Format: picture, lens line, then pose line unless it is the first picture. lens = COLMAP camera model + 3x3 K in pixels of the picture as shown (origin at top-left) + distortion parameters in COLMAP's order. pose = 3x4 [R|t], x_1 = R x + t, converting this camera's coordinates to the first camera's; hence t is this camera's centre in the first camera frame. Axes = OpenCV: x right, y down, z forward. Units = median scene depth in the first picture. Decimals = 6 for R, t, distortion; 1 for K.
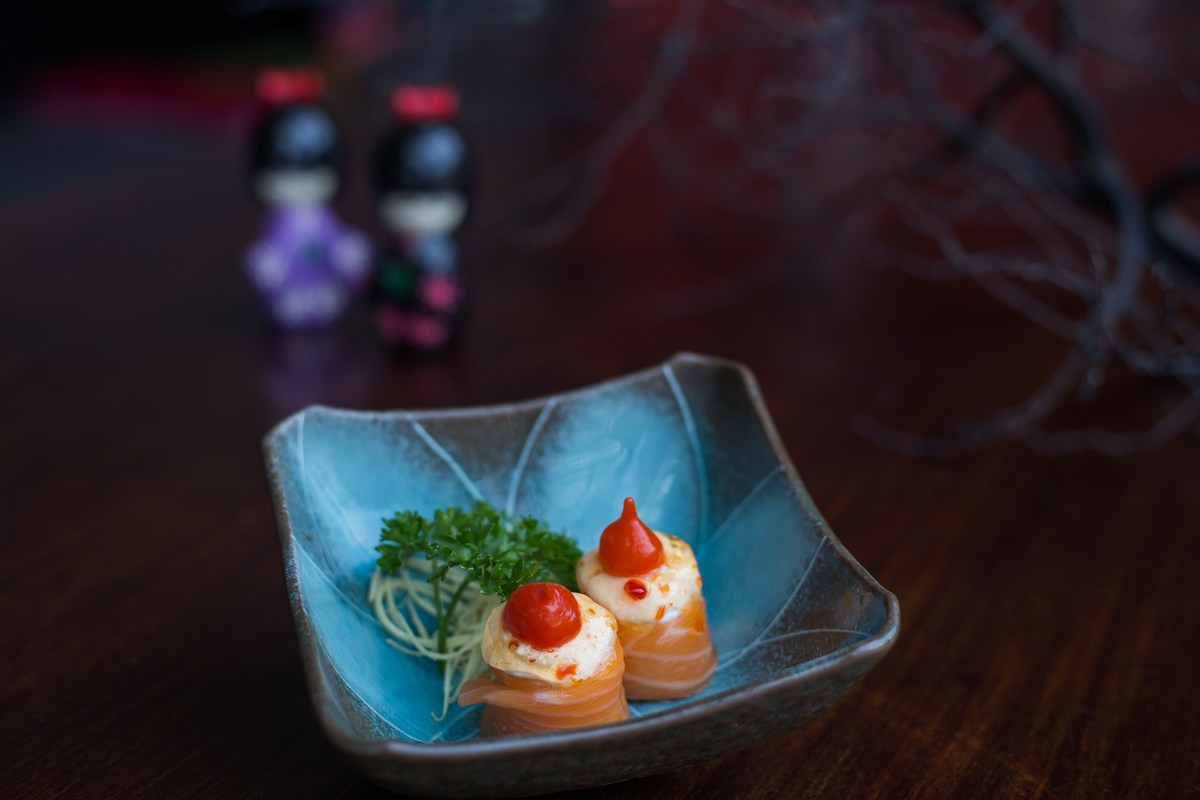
lens RADIAL K [[1800.6, 0, 594.4], [0, 1800.6, 408.6], [0, 0, 1]] dist [-0.034589, 0.000000]
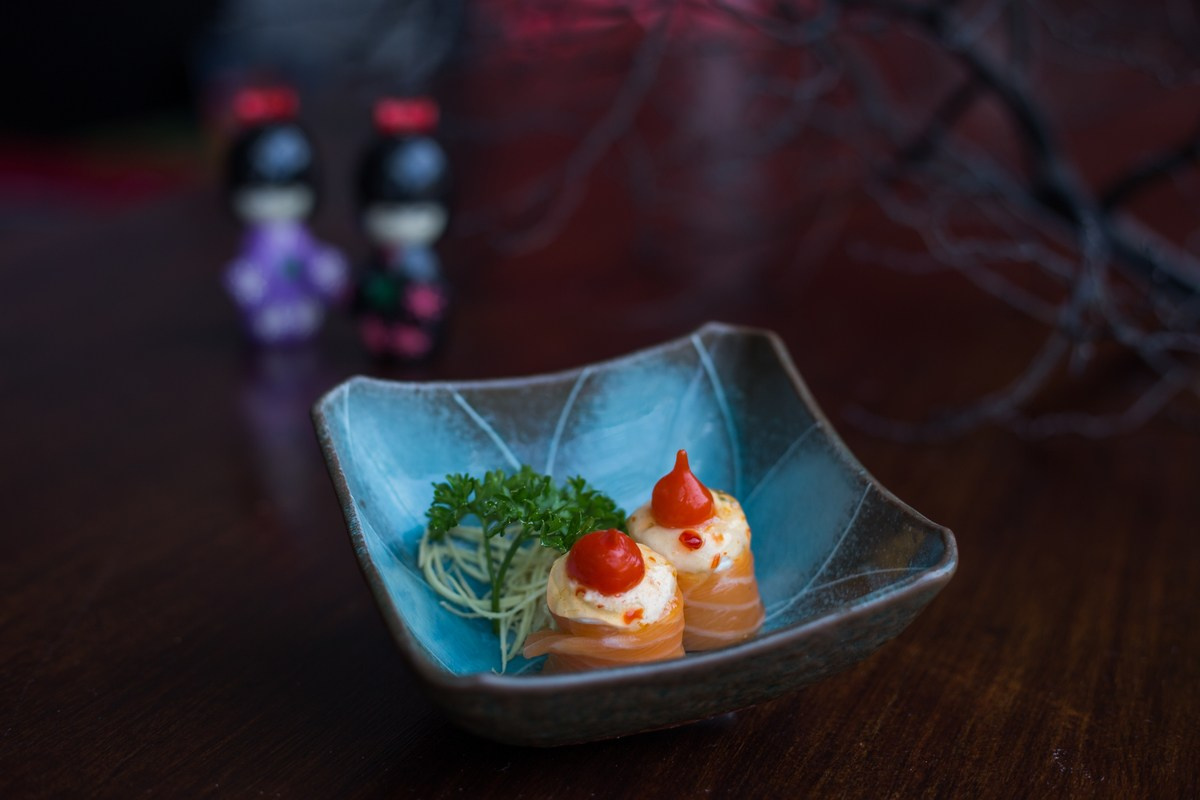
lens RADIAL K [[1800.6, 0, 606.8], [0, 1800.6, 393.3], [0, 0, 1]] dist [-0.034589, 0.000000]
pose [[0.997597, -0.024058, 0.064975, -0.083790], [0.027024, 0.998614, -0.045161, 0.058641], [-0.063799, 0.046809, 0.996864, -0.020368]]
